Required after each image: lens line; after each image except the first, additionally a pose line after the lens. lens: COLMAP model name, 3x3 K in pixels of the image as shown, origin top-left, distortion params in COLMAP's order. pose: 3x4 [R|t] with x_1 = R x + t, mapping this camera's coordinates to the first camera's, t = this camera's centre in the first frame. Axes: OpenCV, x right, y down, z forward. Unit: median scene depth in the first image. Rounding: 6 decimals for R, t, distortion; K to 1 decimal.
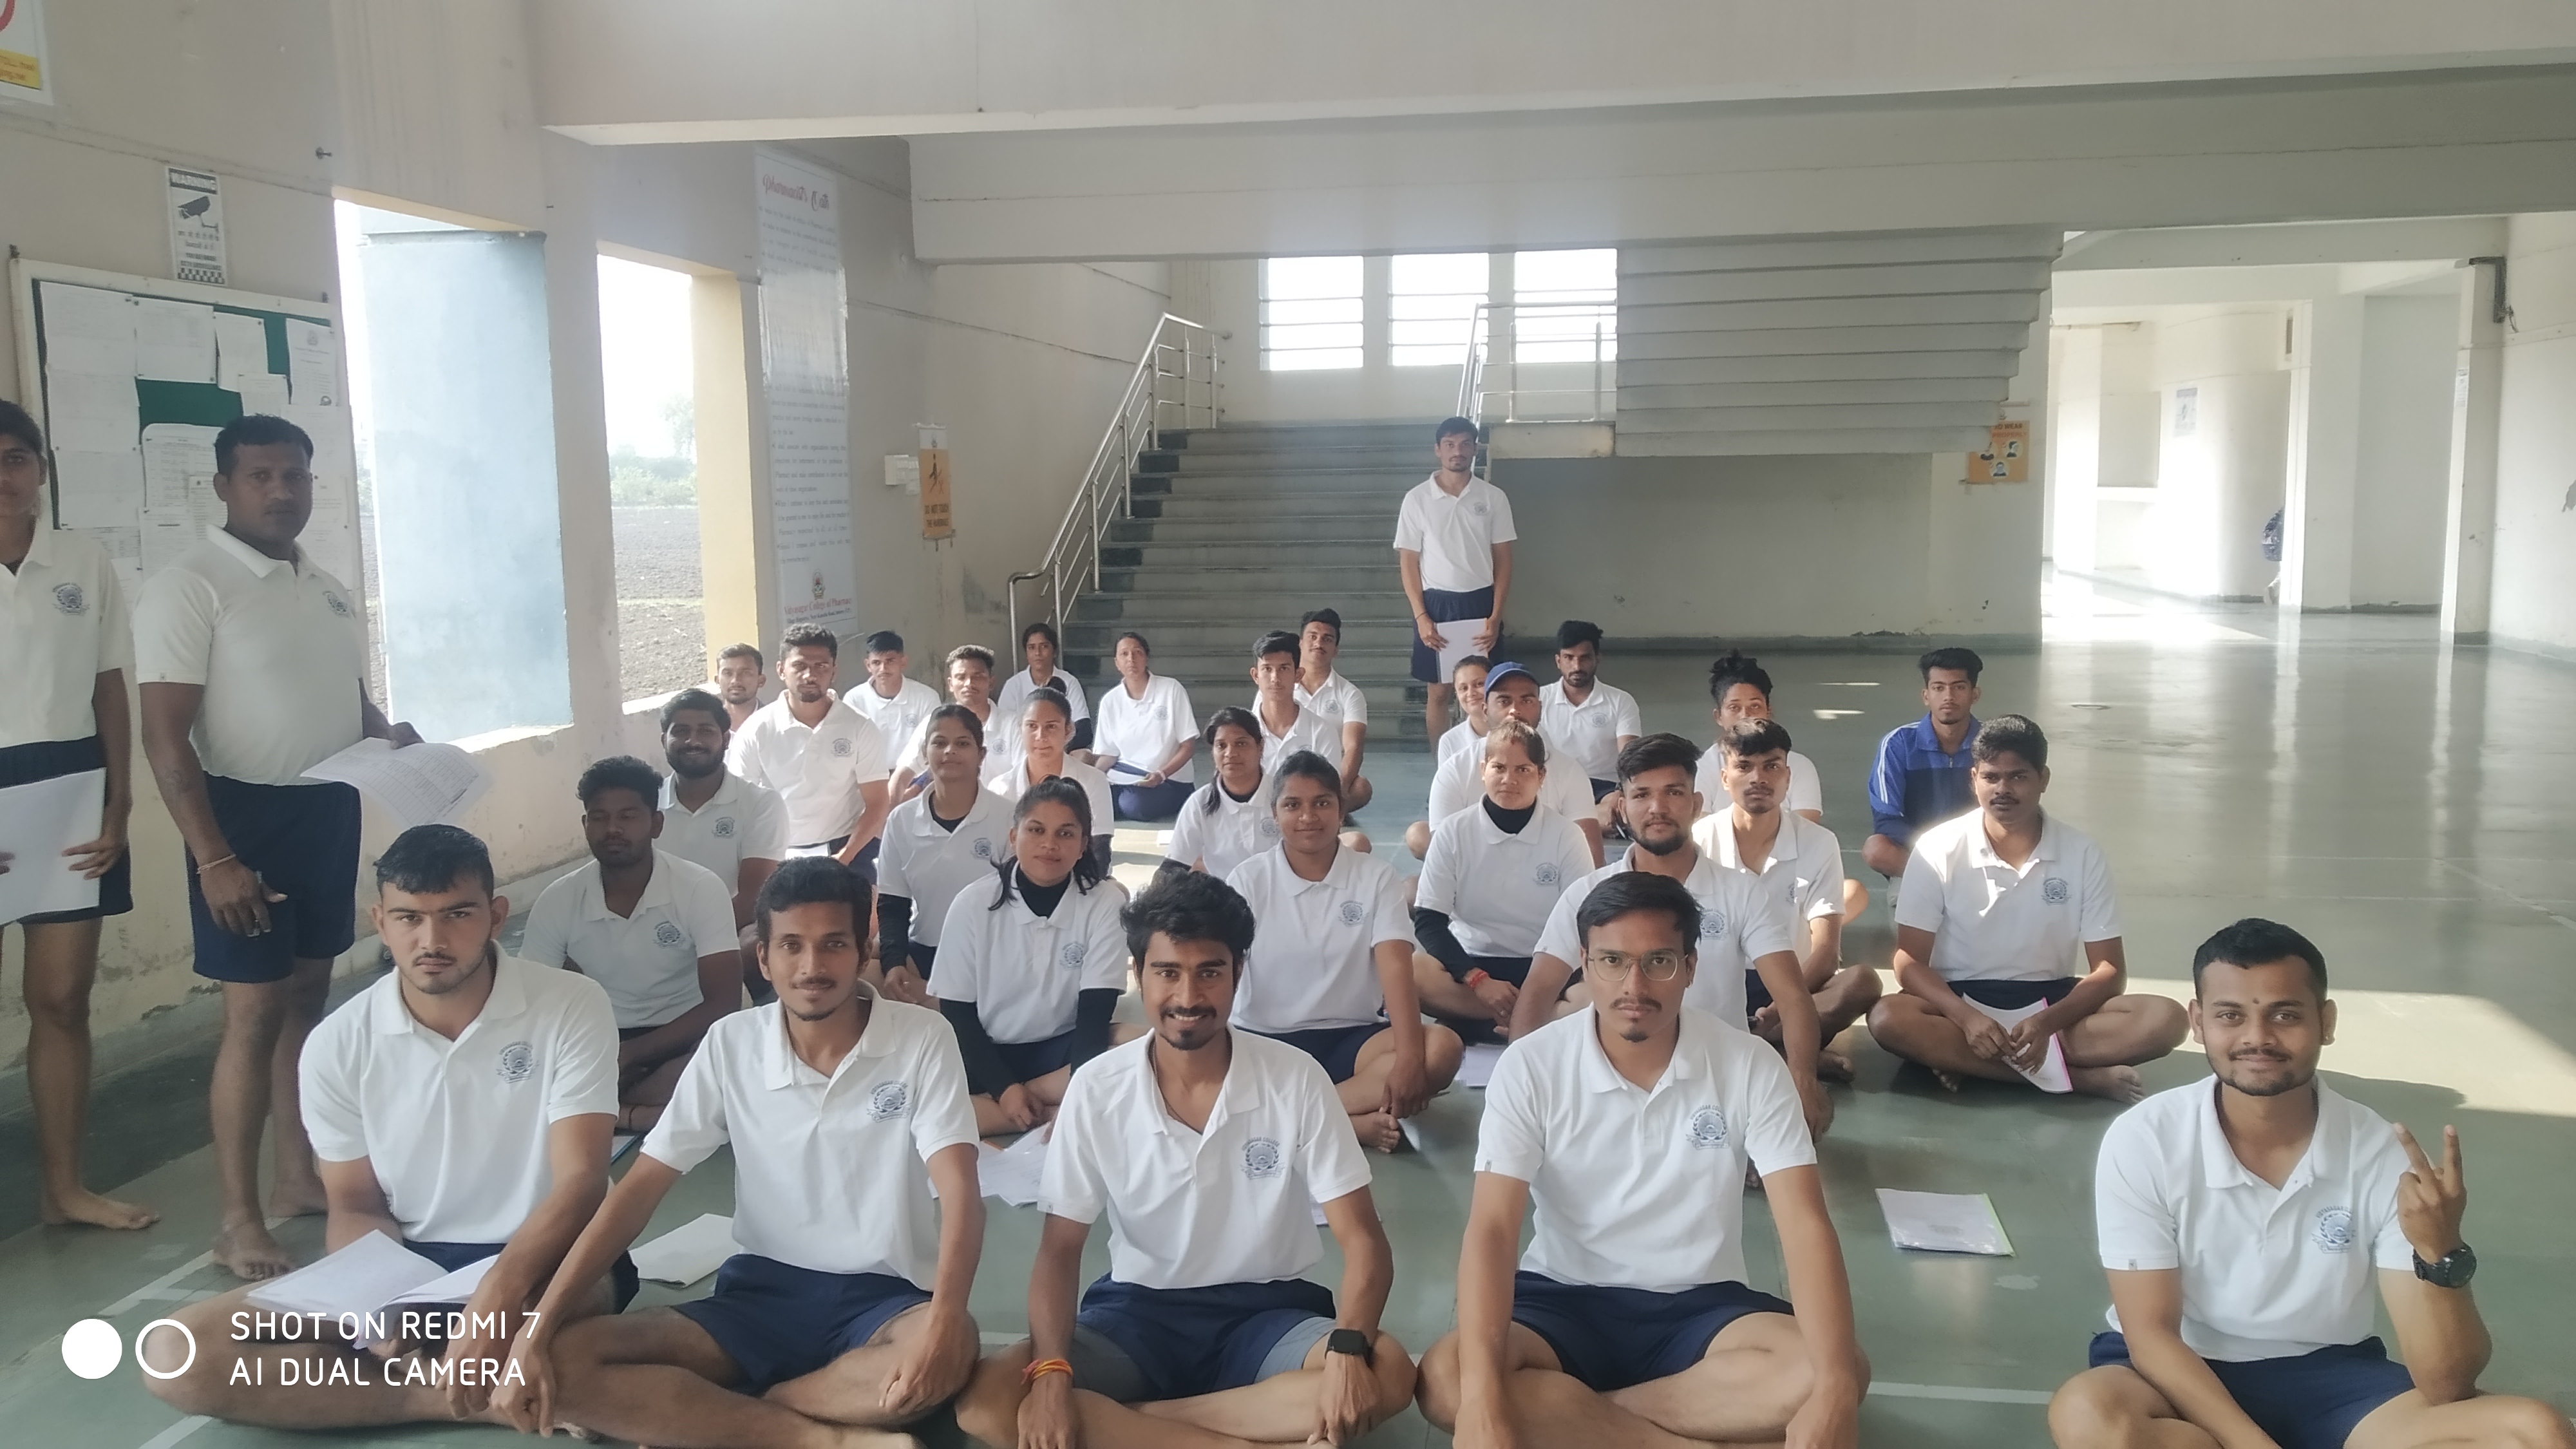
lens RADIAL K [[2027.1, 0, 1297.2], [0, 2027.1, 775.4], [0, 0, 1]] dist [0.047575, -0.087208]
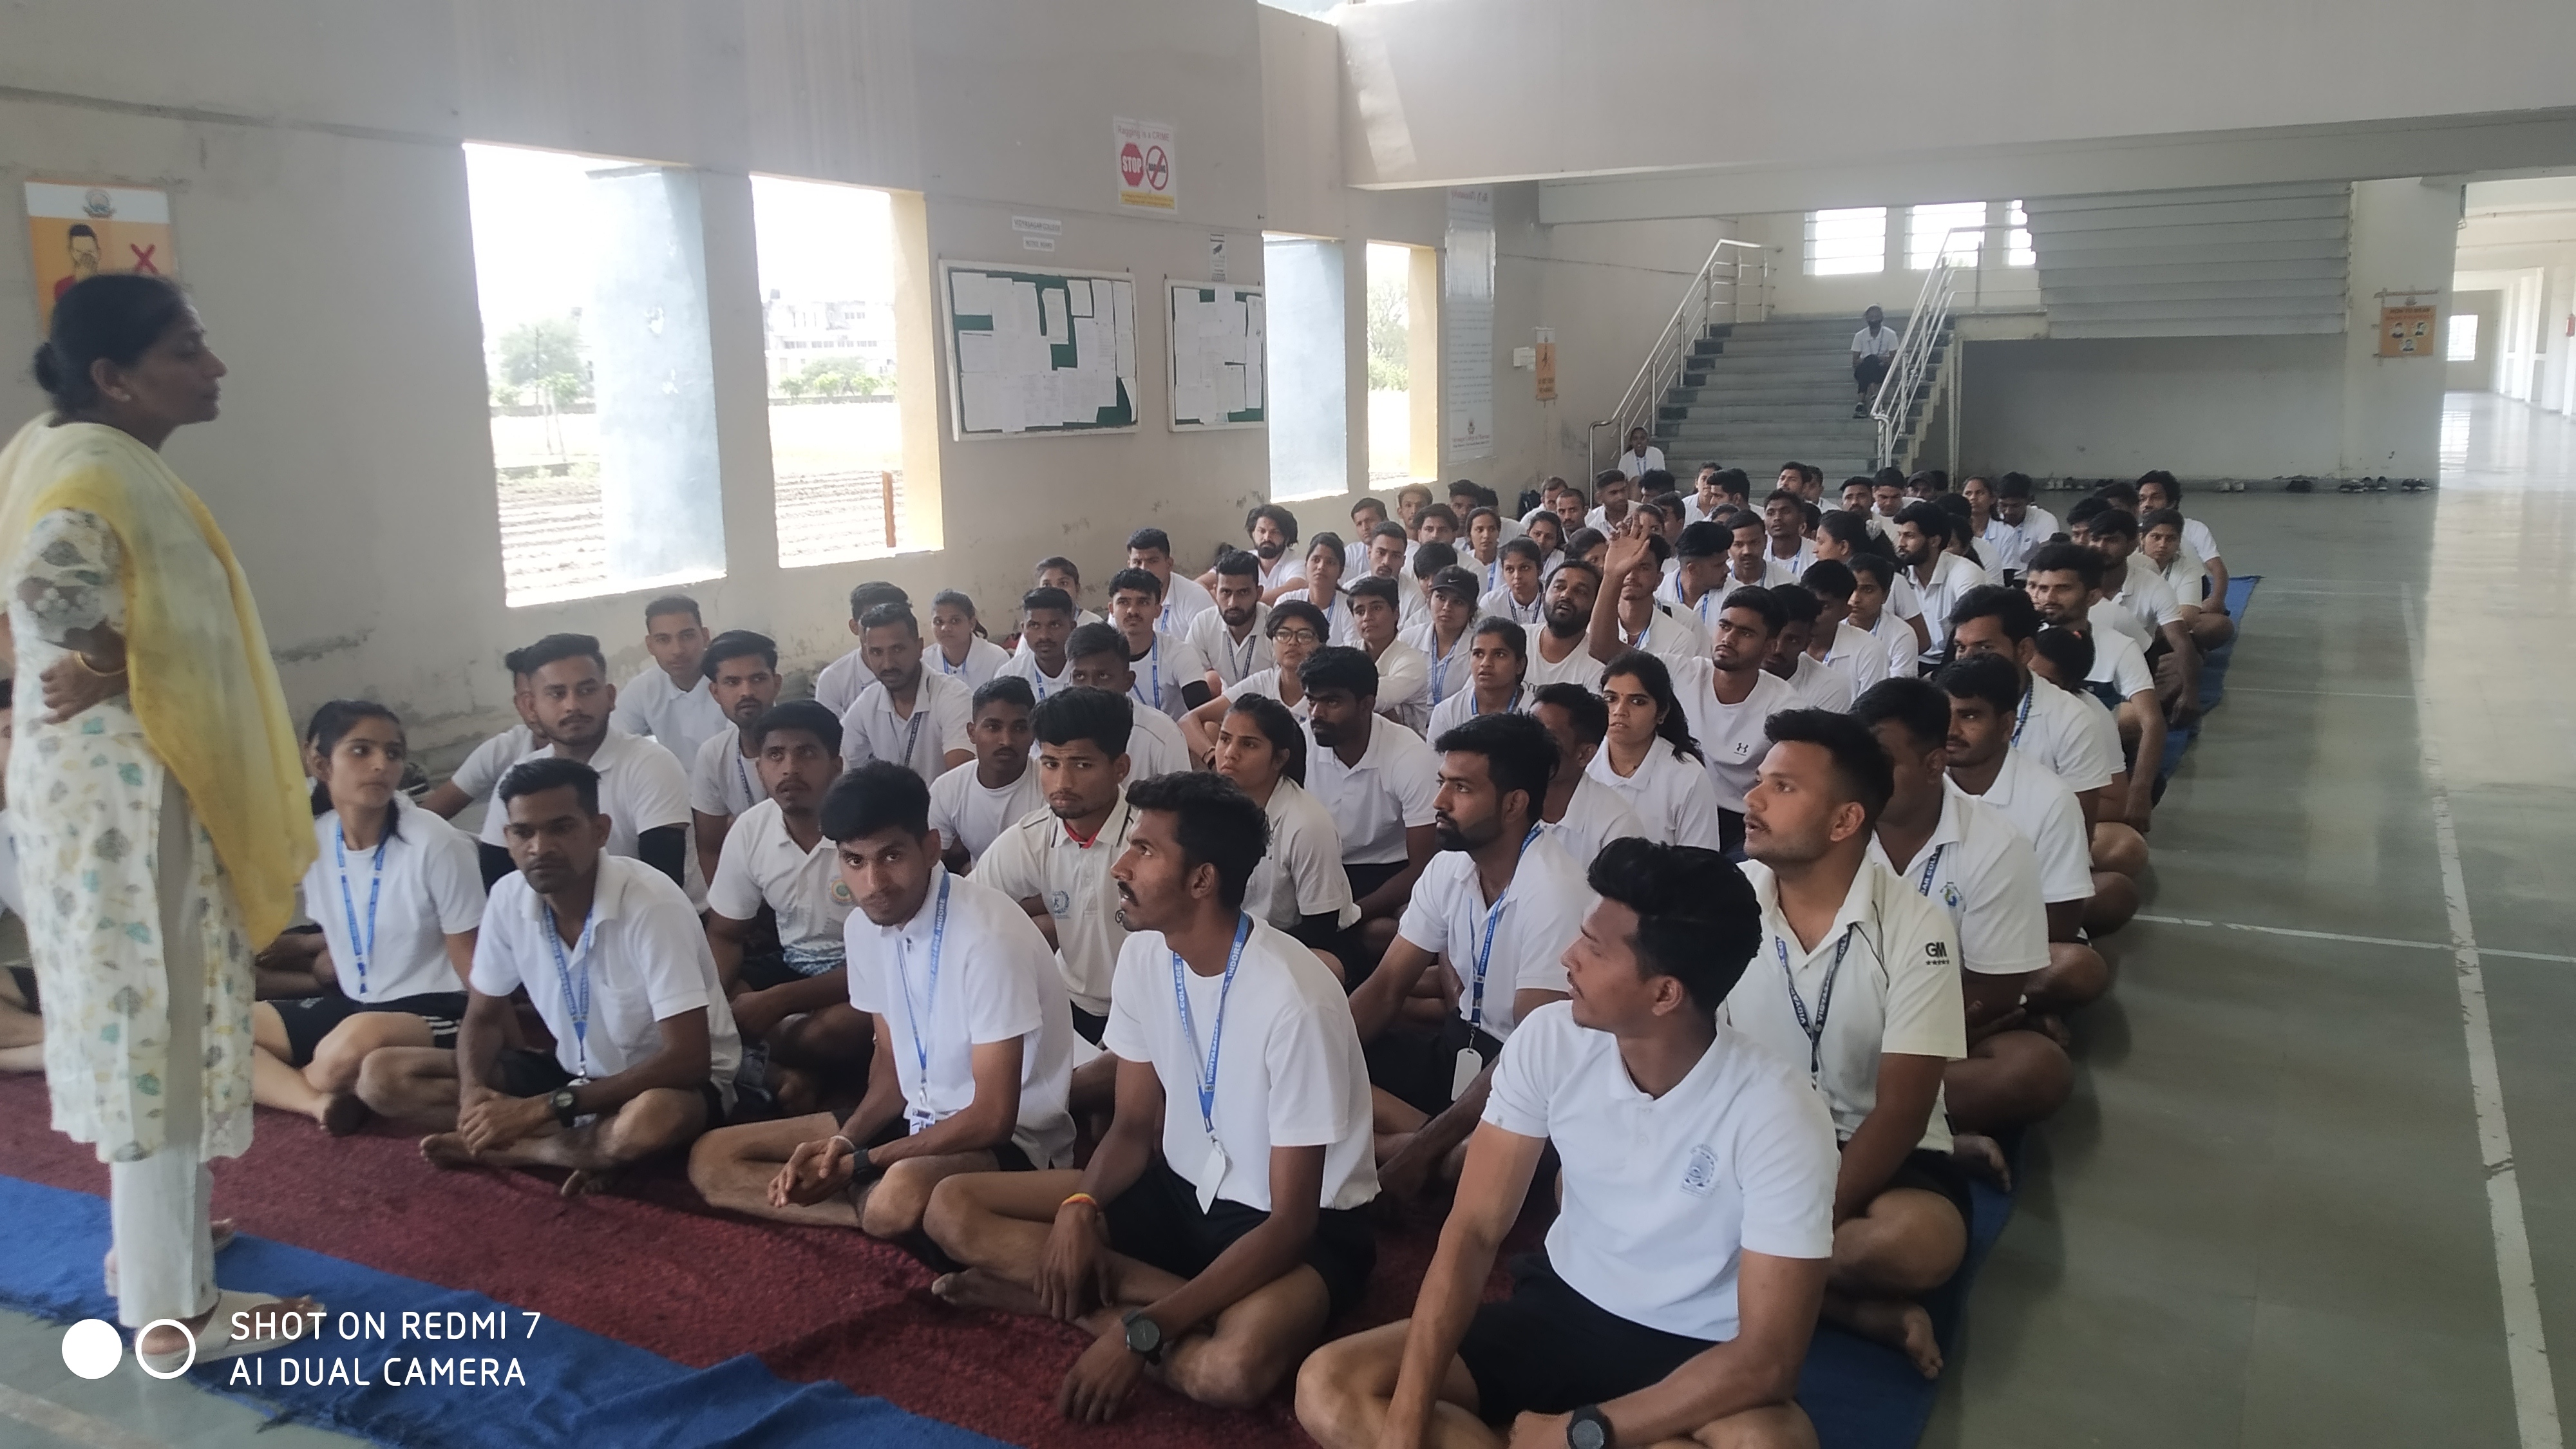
lens RADIAL K [[2027.1, 0, 1297.2], [0, 2027.1, 775.4], [0, 0, 1]] dist [0.047575, -0.087208]
pose [[0.950671, 0.055142, -0.305262, 0.116086], [-0.037002, 0.997206, 0.064900, 0.067173], [0.307987, -0.050404, 0.950054, -0.487409]]
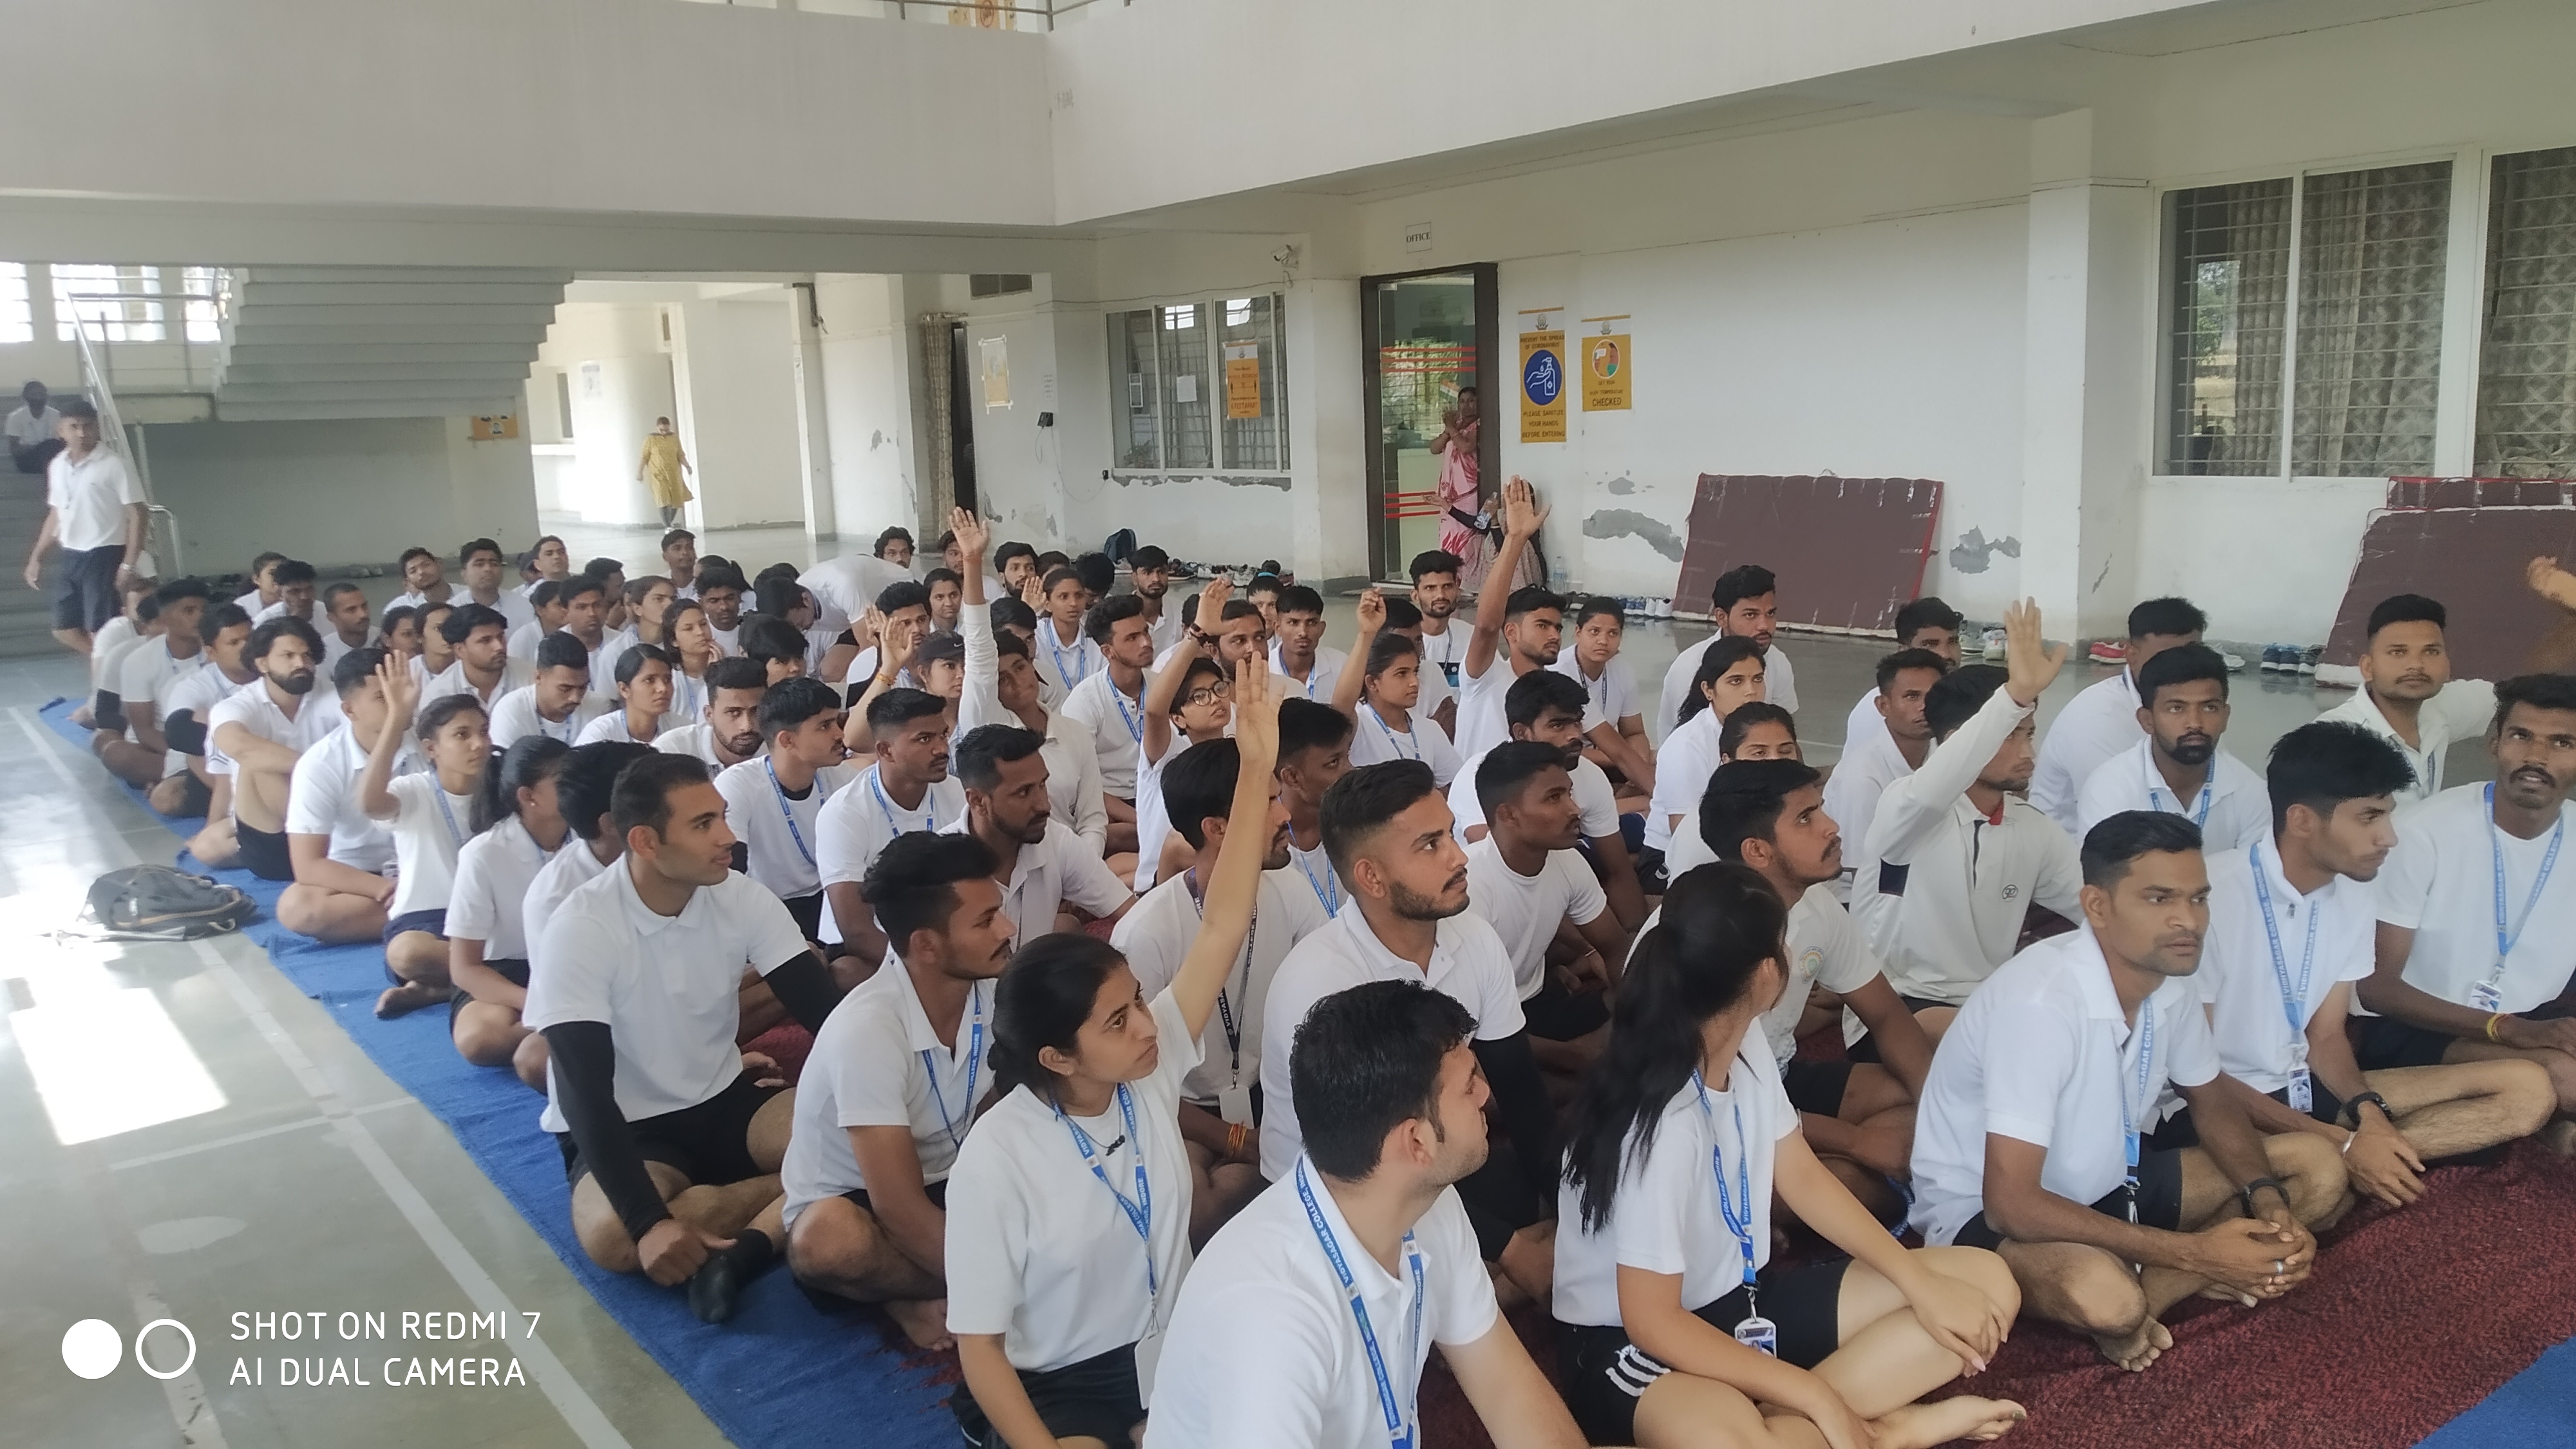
lens RADIAL K [[2027.1, 0, 1297.2], [0, 2027.1, 775.4], [0, 0, 1]] dist [0.047575, -0.087208]
pose [[0.704538, -0.134255, 0.696851, -0.290942], [0.122609, 0.990204, 0.066810, 0.057446], [-0.698994, 0.038370, 0.714097, -0.358870]]
